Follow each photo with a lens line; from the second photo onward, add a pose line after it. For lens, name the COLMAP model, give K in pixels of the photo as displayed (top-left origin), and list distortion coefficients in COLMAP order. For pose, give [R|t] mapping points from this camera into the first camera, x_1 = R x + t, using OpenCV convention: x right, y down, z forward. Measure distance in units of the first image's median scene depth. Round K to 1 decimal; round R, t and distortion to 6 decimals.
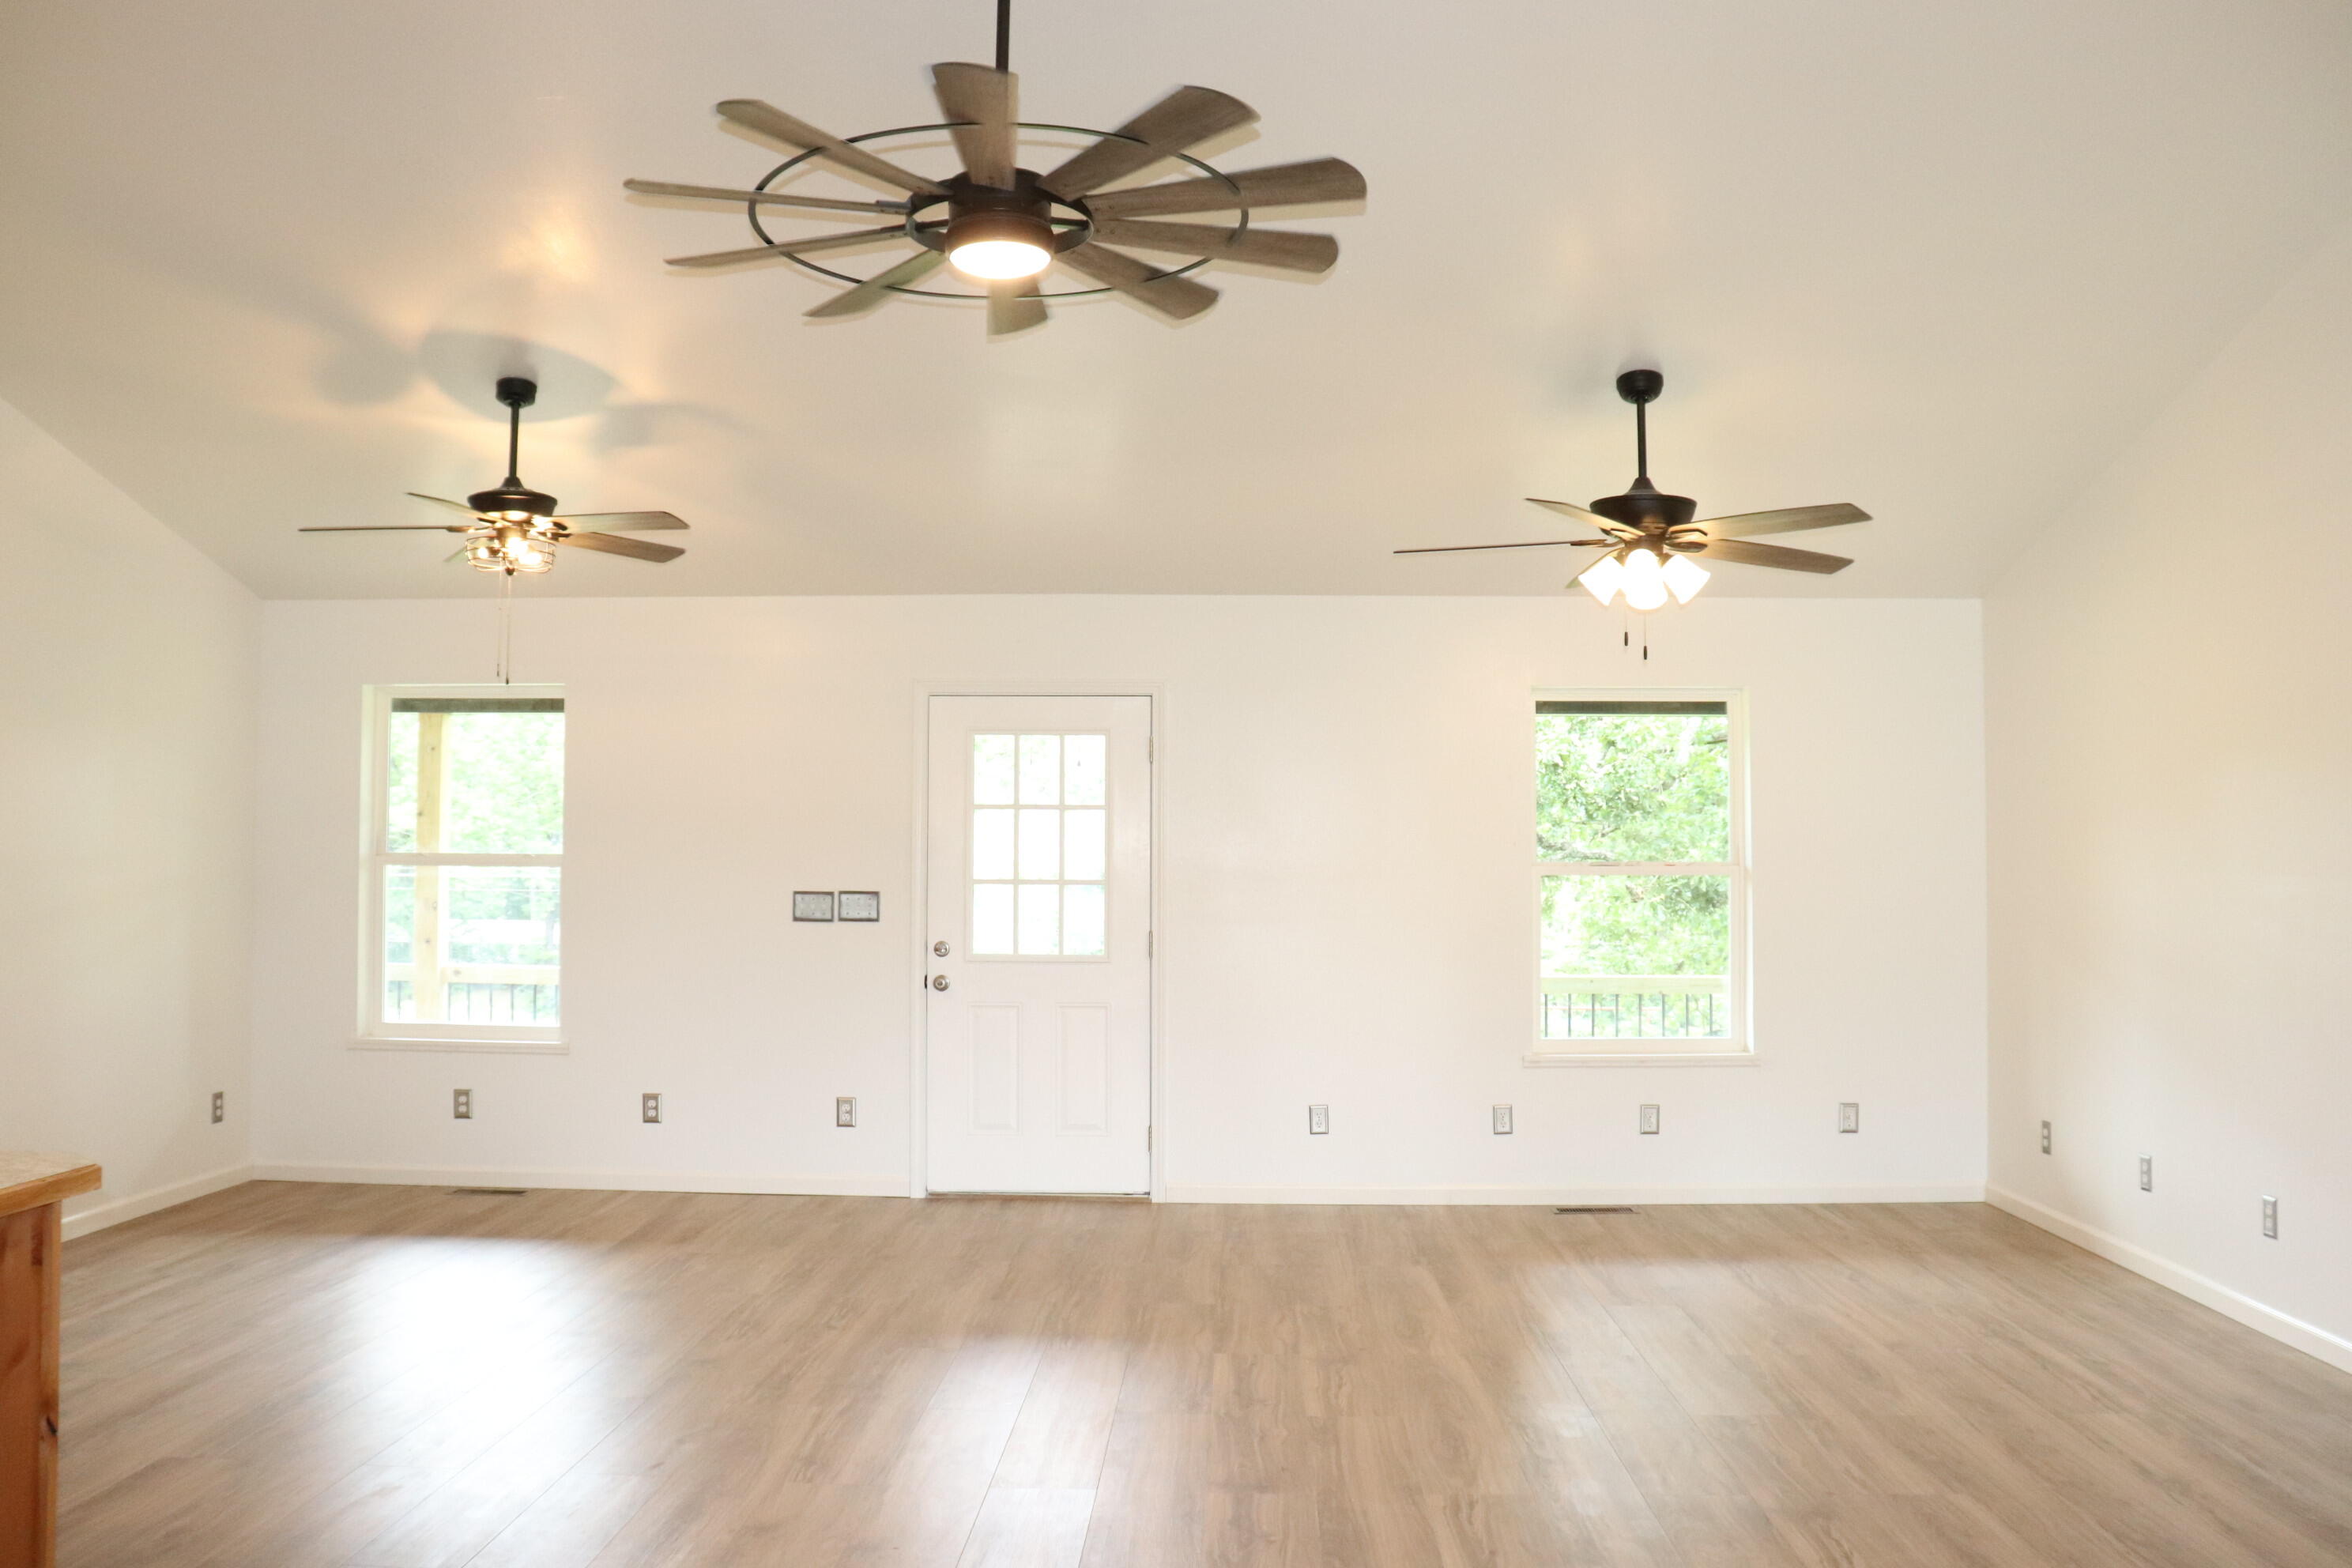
lens RADIAL K [[1947.3, 0, 1166.5], [0, 1947.3, 772.5], [0, 0, 1]] dist [-0.166489, 0.140950]
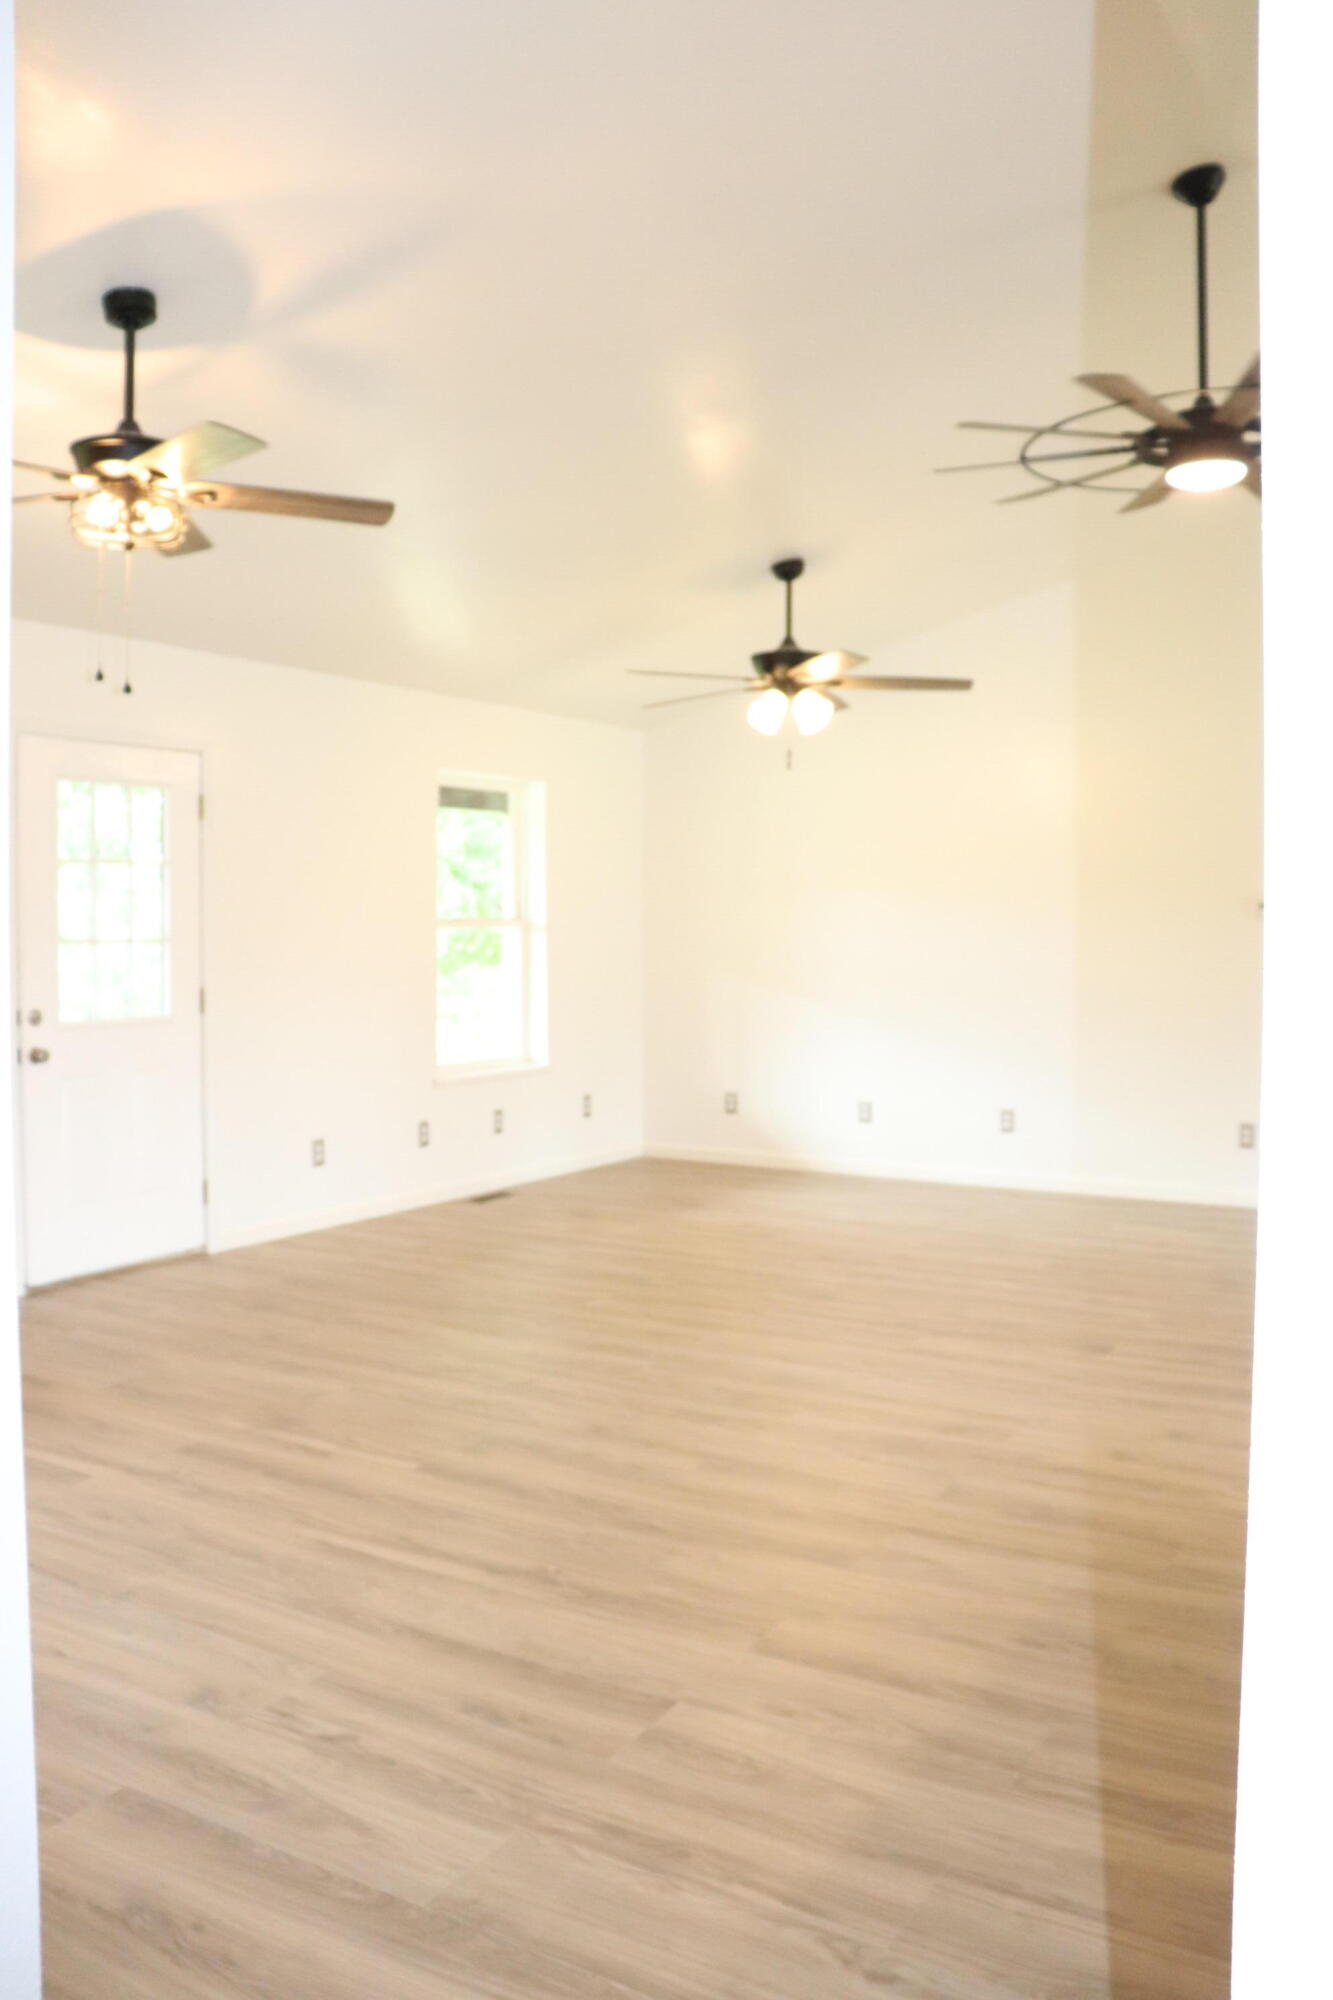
lens RADIAL K [[1655.9, 0, 655.0], [0, 1655.9, 1003.7], [0, 0, 1]] dist [-0.166489, 0.140950]
pose [[0.490310, -0.051104, 0.870049, -0.632580], [-0.035029, 0.996317, 0.078261, 0.015014], [-0.870844, -0.068849, 0.486714, 0.383151]]
